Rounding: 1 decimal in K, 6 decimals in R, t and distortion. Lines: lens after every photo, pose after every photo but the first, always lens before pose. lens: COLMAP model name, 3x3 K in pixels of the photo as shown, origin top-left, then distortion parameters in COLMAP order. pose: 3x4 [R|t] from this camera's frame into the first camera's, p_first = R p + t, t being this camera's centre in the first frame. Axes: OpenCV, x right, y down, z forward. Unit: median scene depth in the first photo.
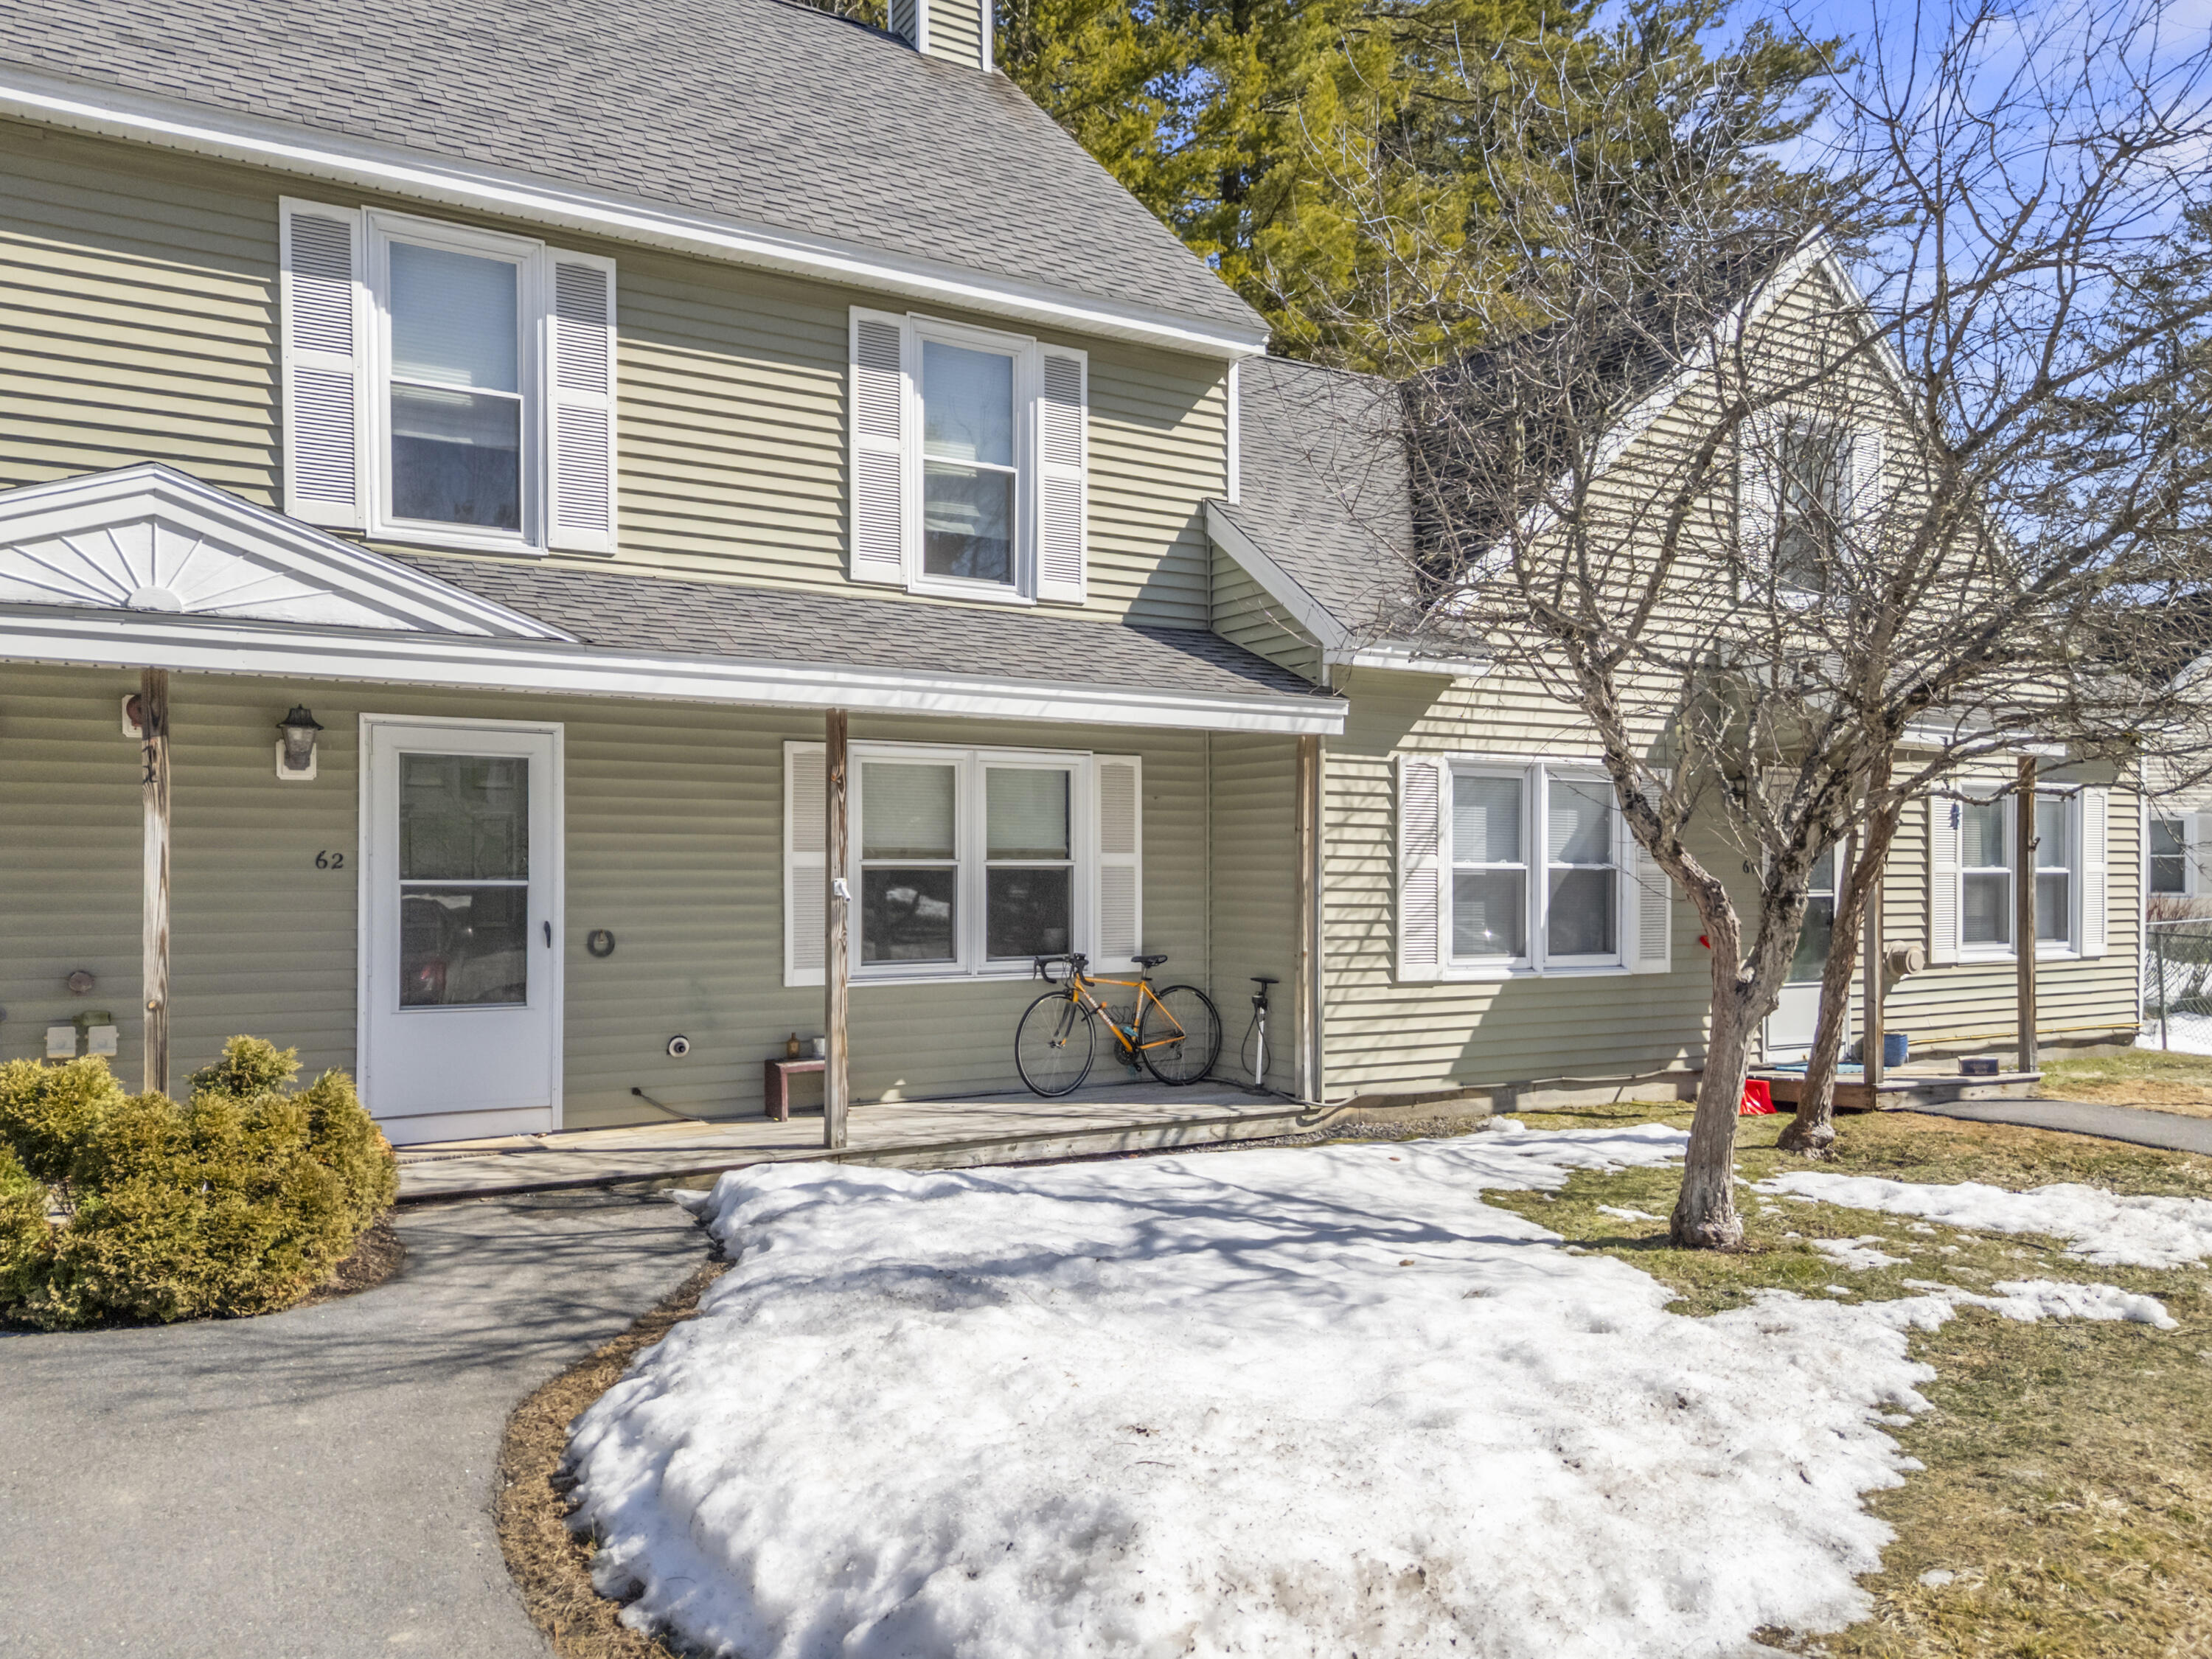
lens RADIAL K [[1641.0, 0, 1094.1], [0, 1641.0, 876.2], [0, 0, 1]] dist [0.078501, -0.072340]
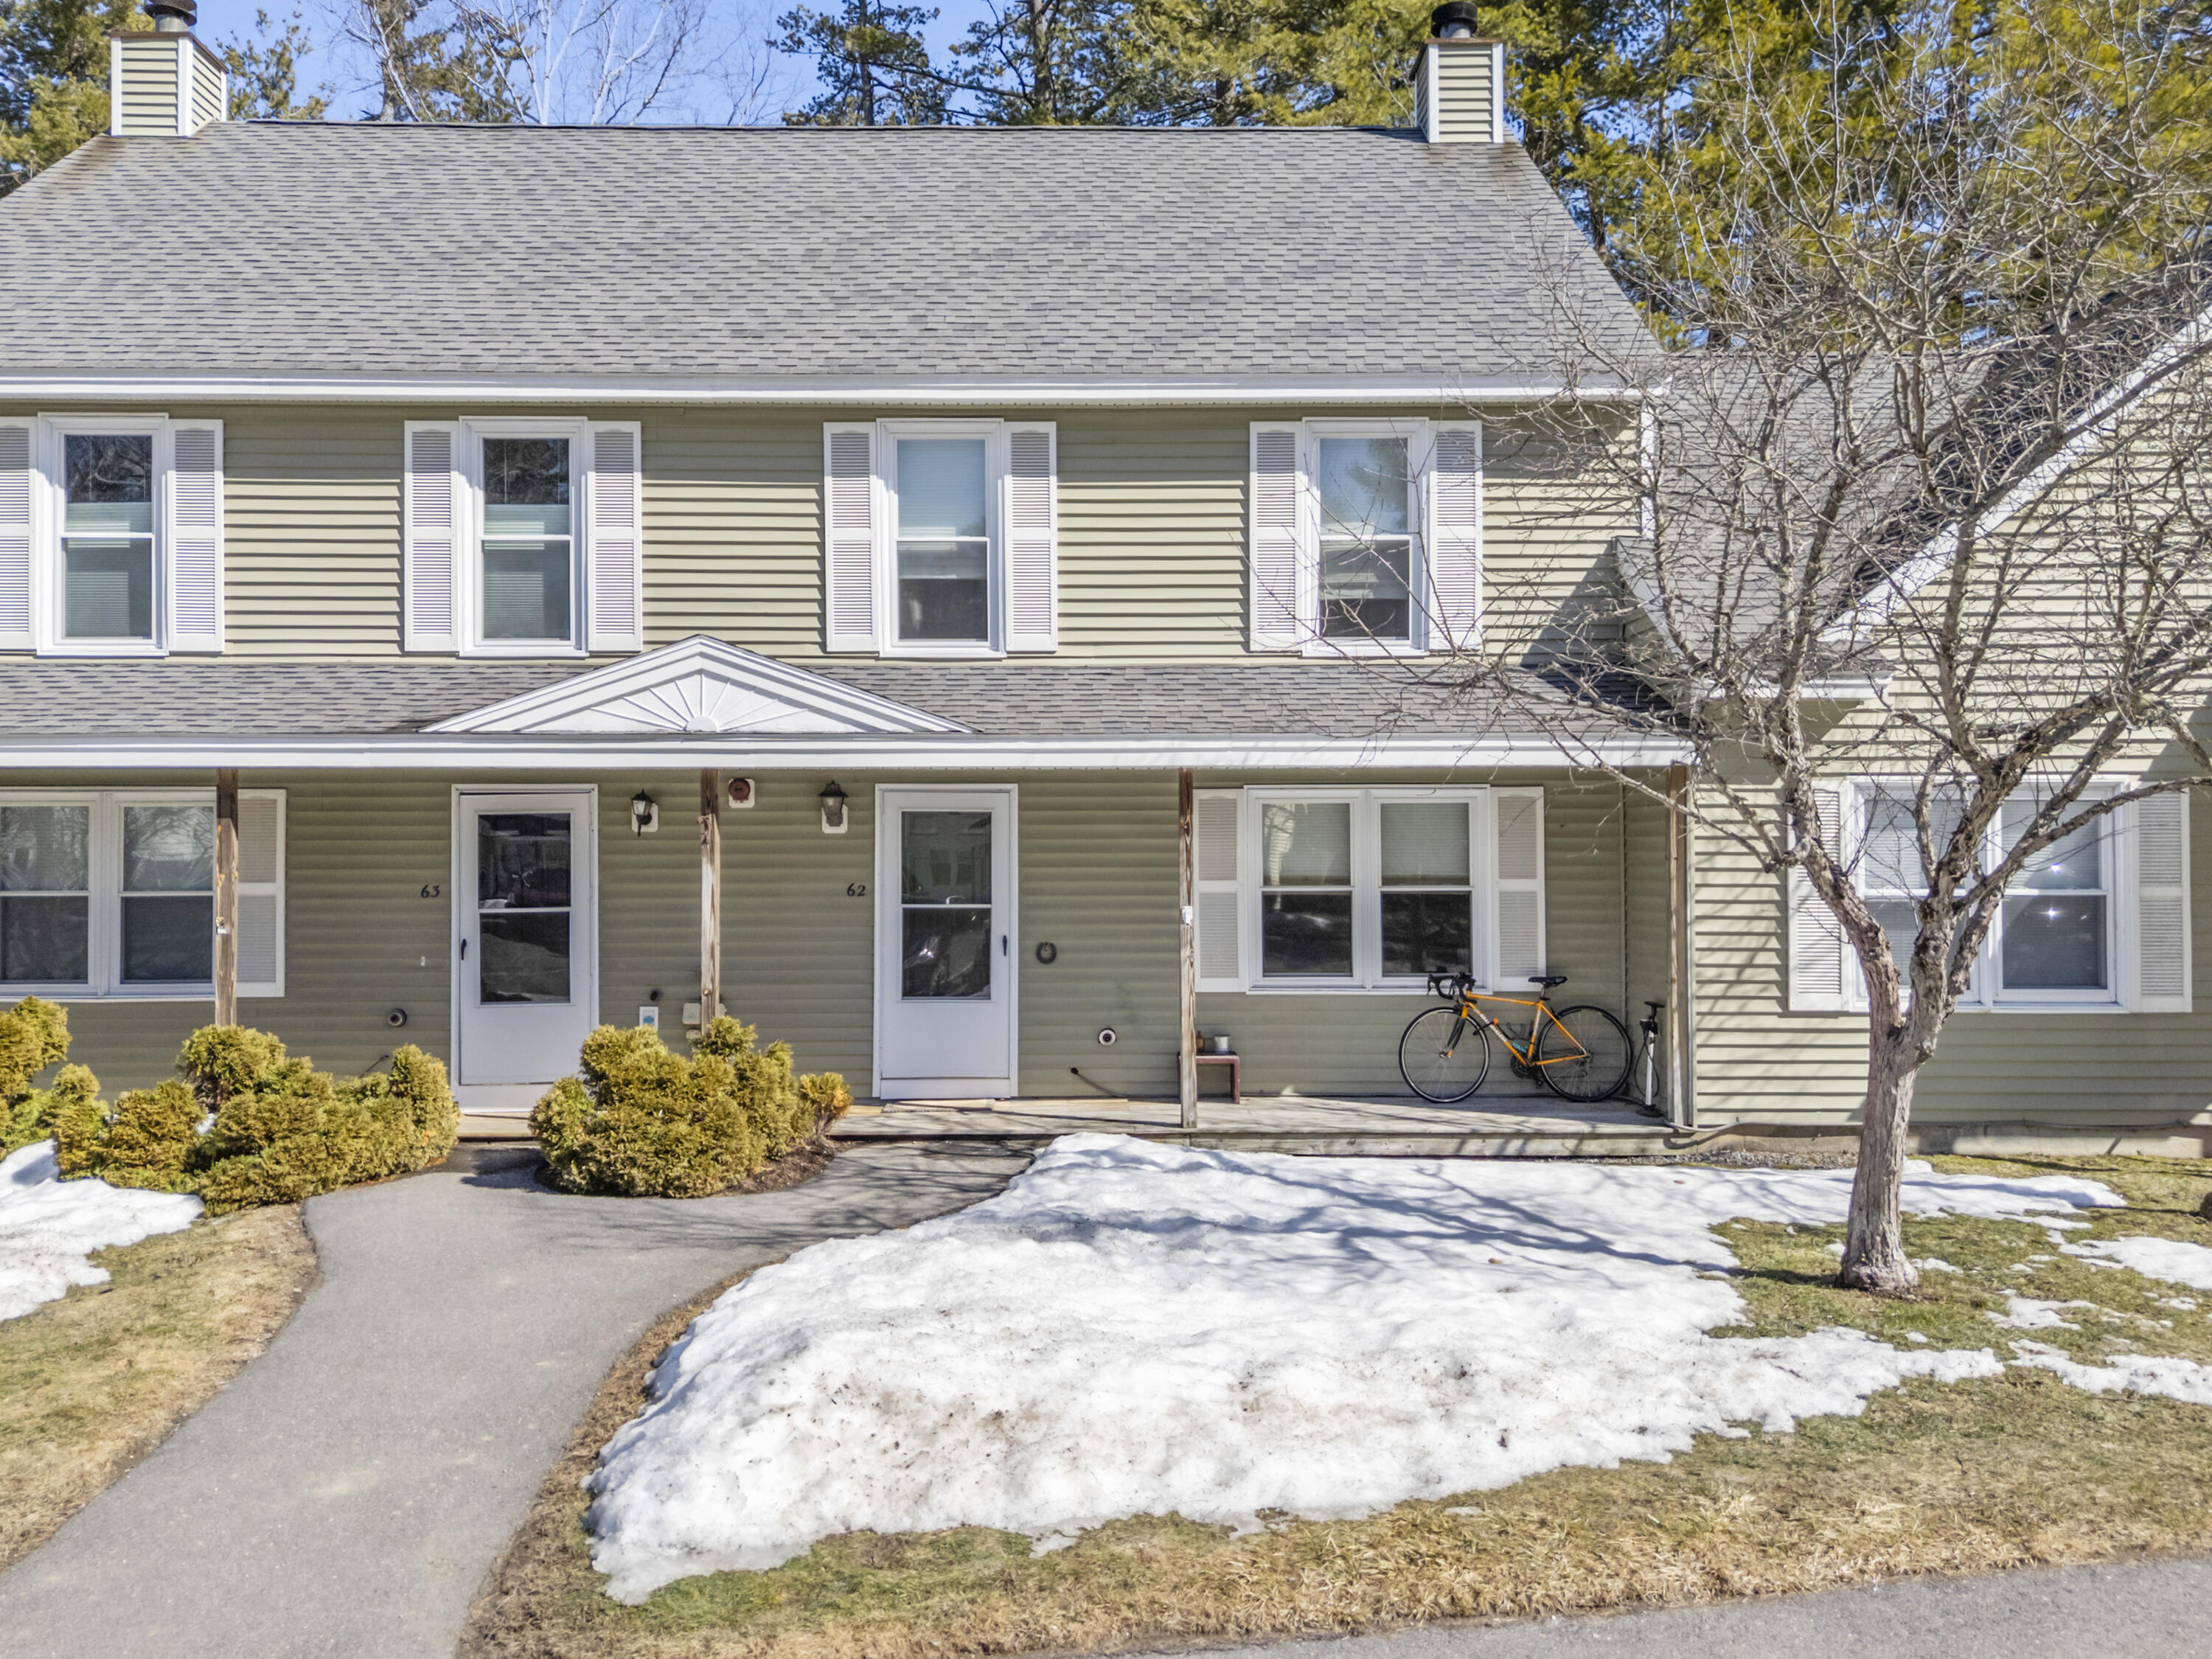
lens RADIAL K [[1651.4, 0, 1071.9], [0, 1651.4, 831.0], [0, 0, 1]] dist [0.078868, -0.076008]
pose [[0.864871, -0.013924, -0.501802, 0.364123], [0.002842, 0.999735, -0.022844, -0.025467], [0.501987, 0.018331, 0.864681, -0.098788]]
